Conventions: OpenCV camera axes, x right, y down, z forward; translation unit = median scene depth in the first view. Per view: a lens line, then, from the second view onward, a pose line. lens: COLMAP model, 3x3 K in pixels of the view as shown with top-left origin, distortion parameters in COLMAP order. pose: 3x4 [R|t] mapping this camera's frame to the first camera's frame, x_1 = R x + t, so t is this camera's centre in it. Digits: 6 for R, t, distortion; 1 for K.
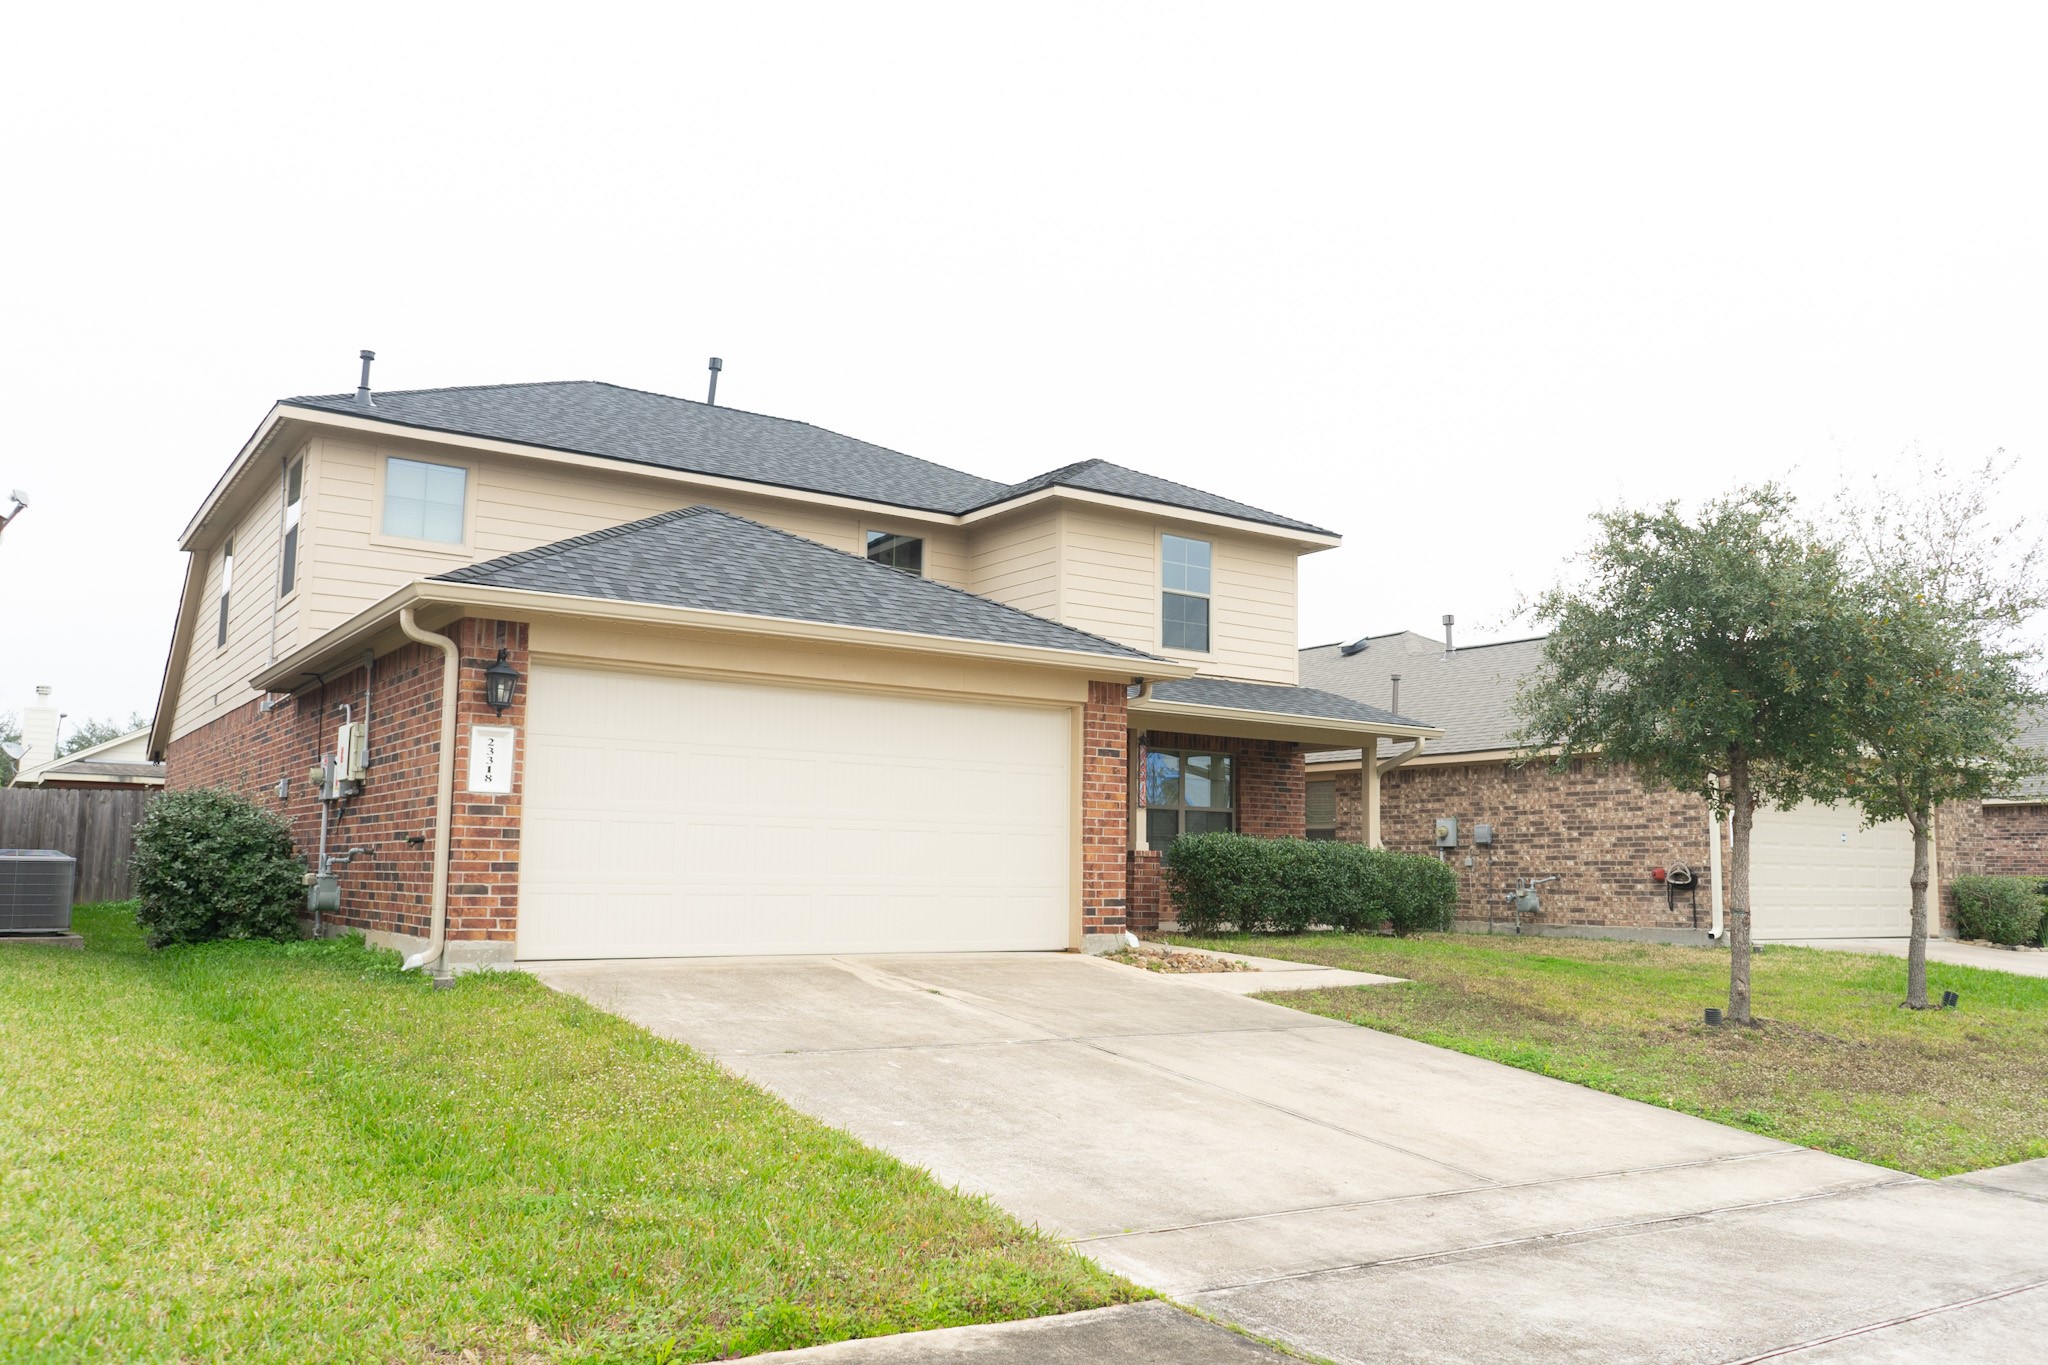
lens RADIAL K [[1571.6, 0, 1024.0], [0, 1571.6, 682.5], [0, 0, 1]] dist [-0.020353, 0.004763]
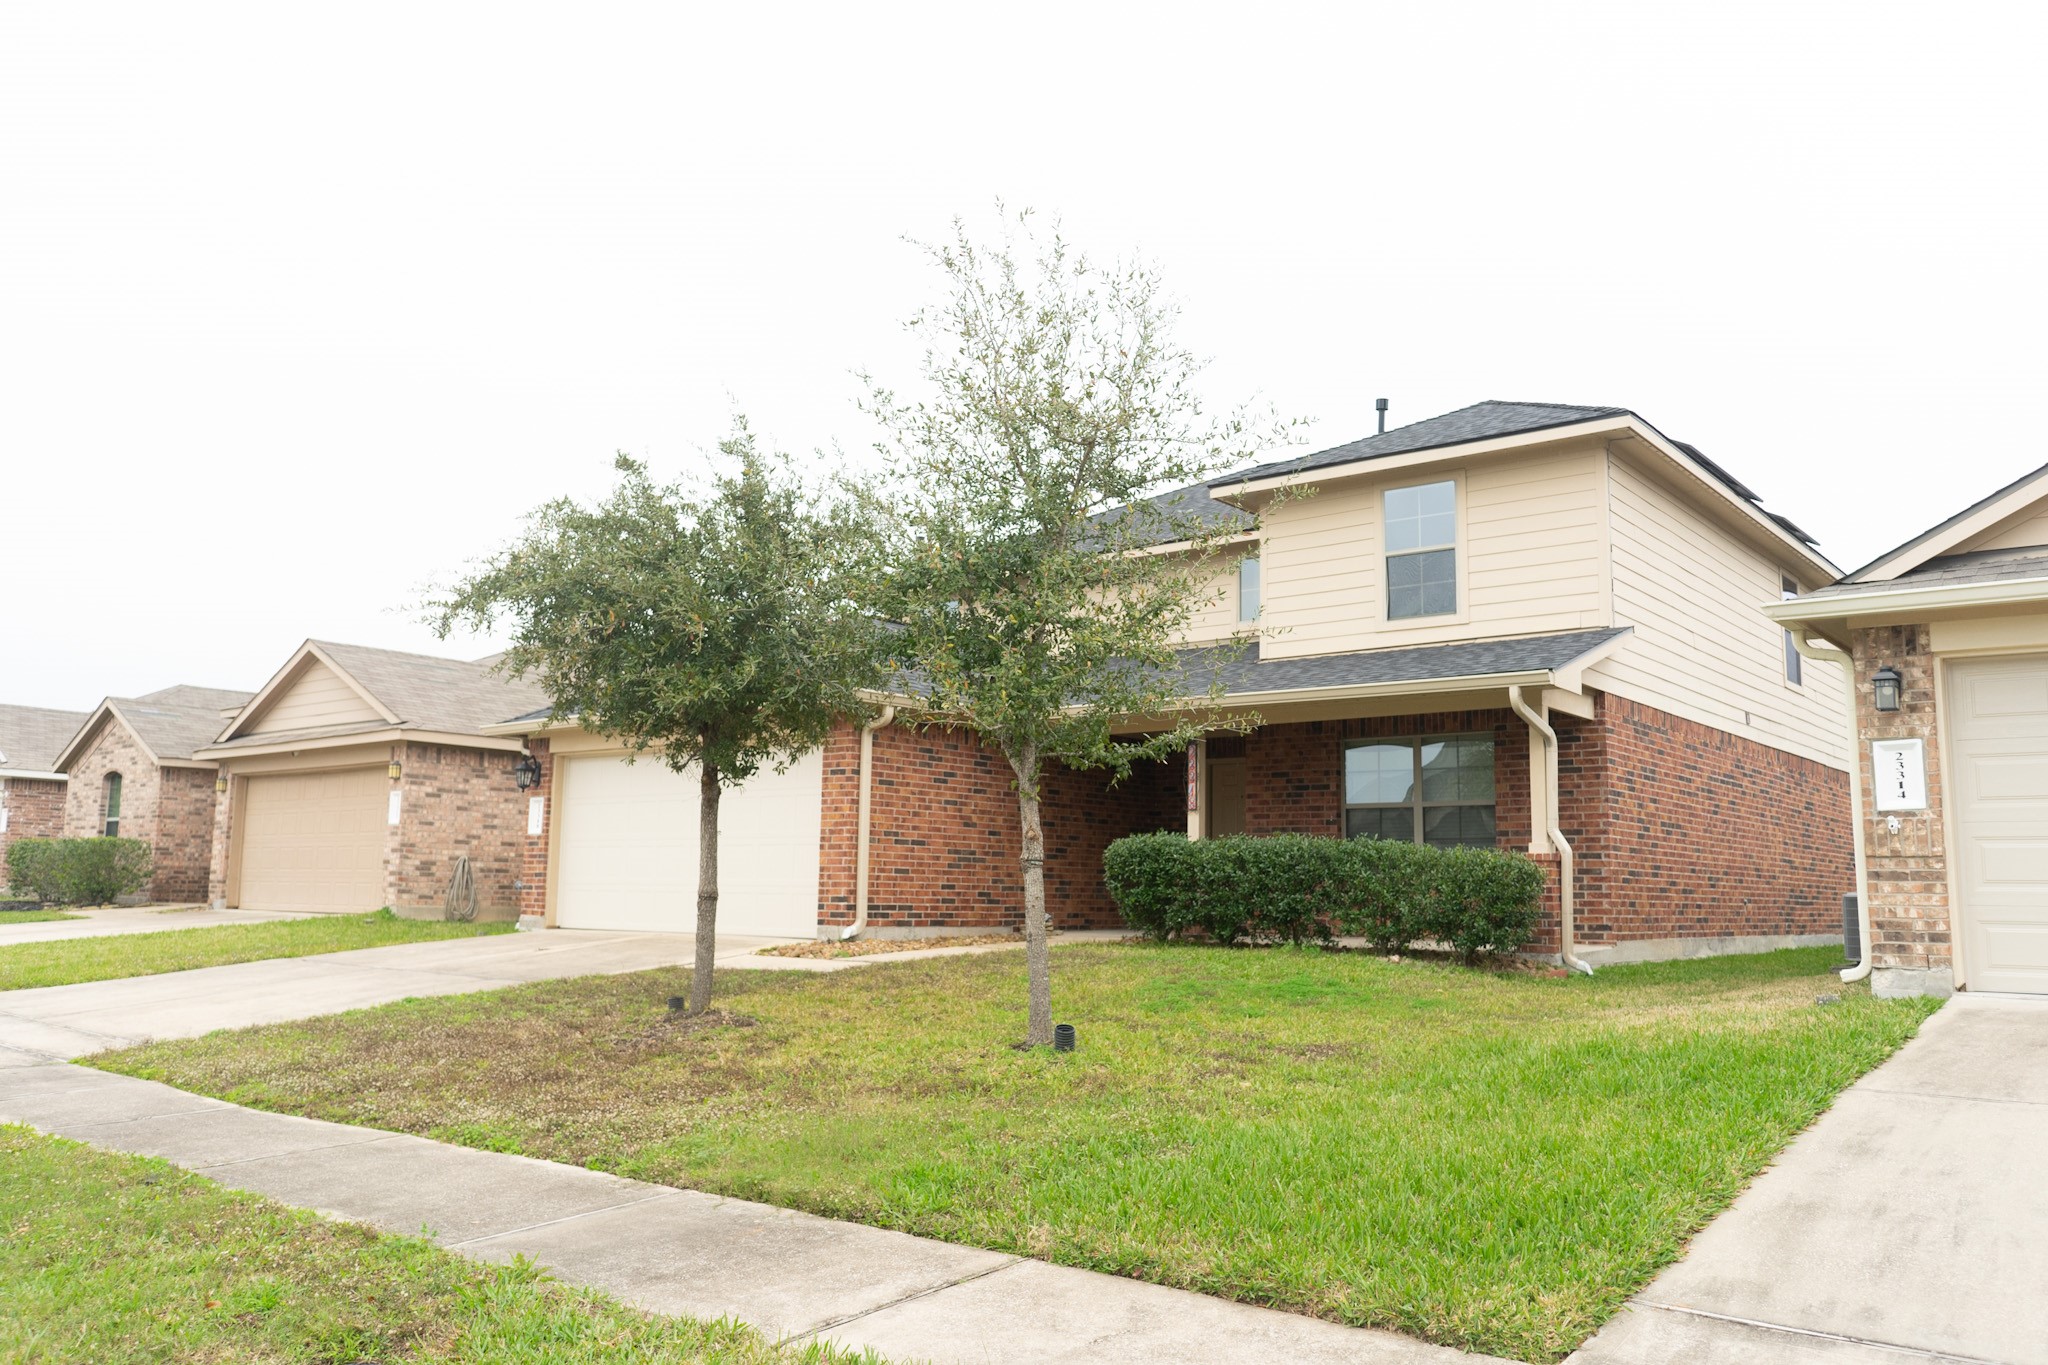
lens RADIAL K [[1571.6, 0, 1024.0], [0, 1571.6, 682.5], [0, 0, 1]] dist [-0.020353, 0.004763]
pose [[0.292871, -0.139215, -0.945963, 1.216342], [0.105834, 0.987984, -0.112632, 0.125919], [0.950277, -0.067129, 0.304086, 0.780455]]
